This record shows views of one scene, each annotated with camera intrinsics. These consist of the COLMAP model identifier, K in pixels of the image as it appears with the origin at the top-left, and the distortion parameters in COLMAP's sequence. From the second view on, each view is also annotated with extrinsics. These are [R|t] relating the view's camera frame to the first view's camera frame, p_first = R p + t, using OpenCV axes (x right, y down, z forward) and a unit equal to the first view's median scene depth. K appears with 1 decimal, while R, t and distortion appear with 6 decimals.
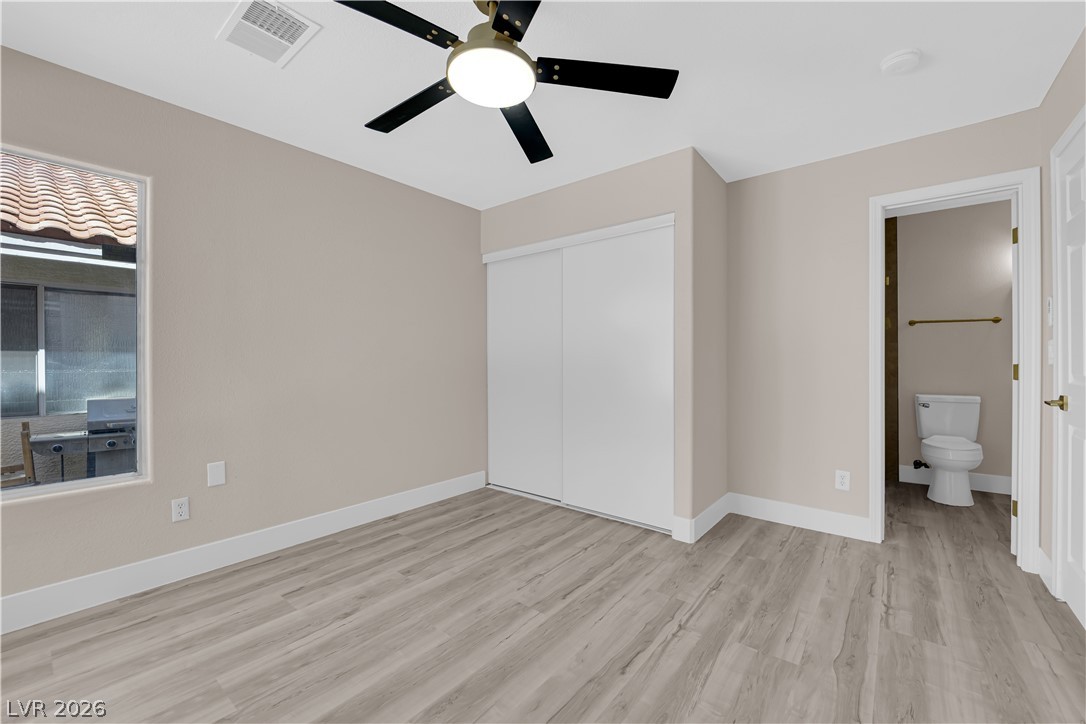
lens RADIAL K [[439.2, 0, 548.3], [0, 439.2, 361.3], [0, 0, 1]] dist [-0.005677, -0.004968]
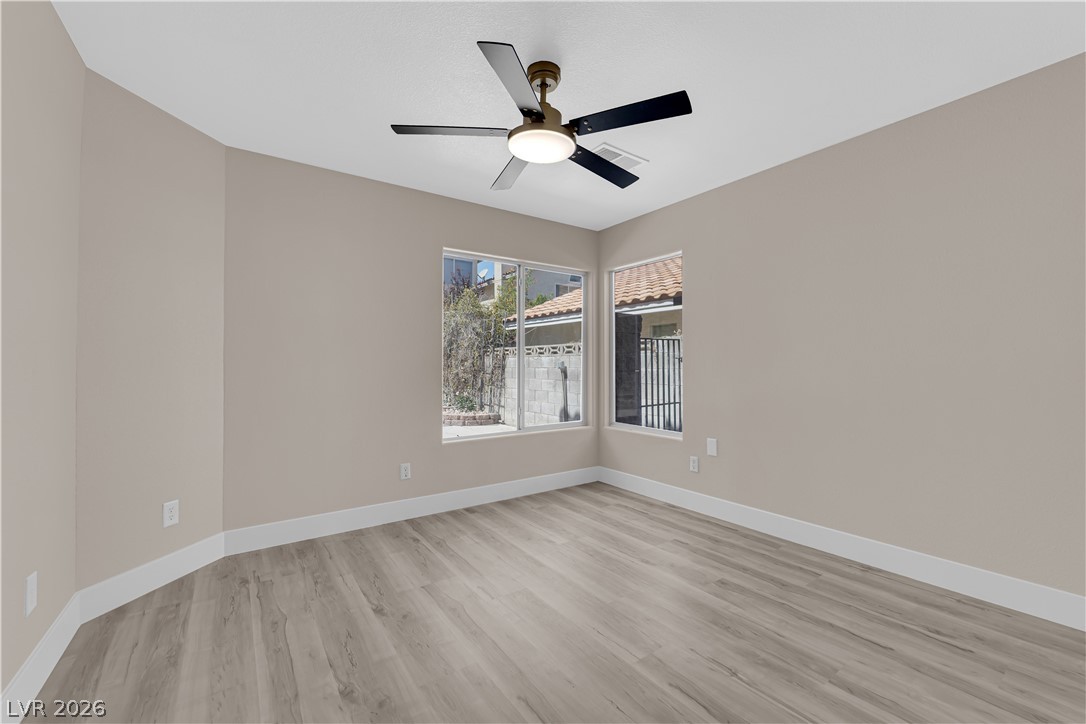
lens RADIAL K [[439.2, 0, 548.3], [0, 439.2, 361.3], [0, 0, 1]] dist [-0.005677, -0.004968]
pose [[-0.270686, -0.008540, -0.962630, 0.707855], [-0.001357, 0.999963, -0.008490, 0.001132], [0.962667, -0.000992, -0.270688, 0.880509]]
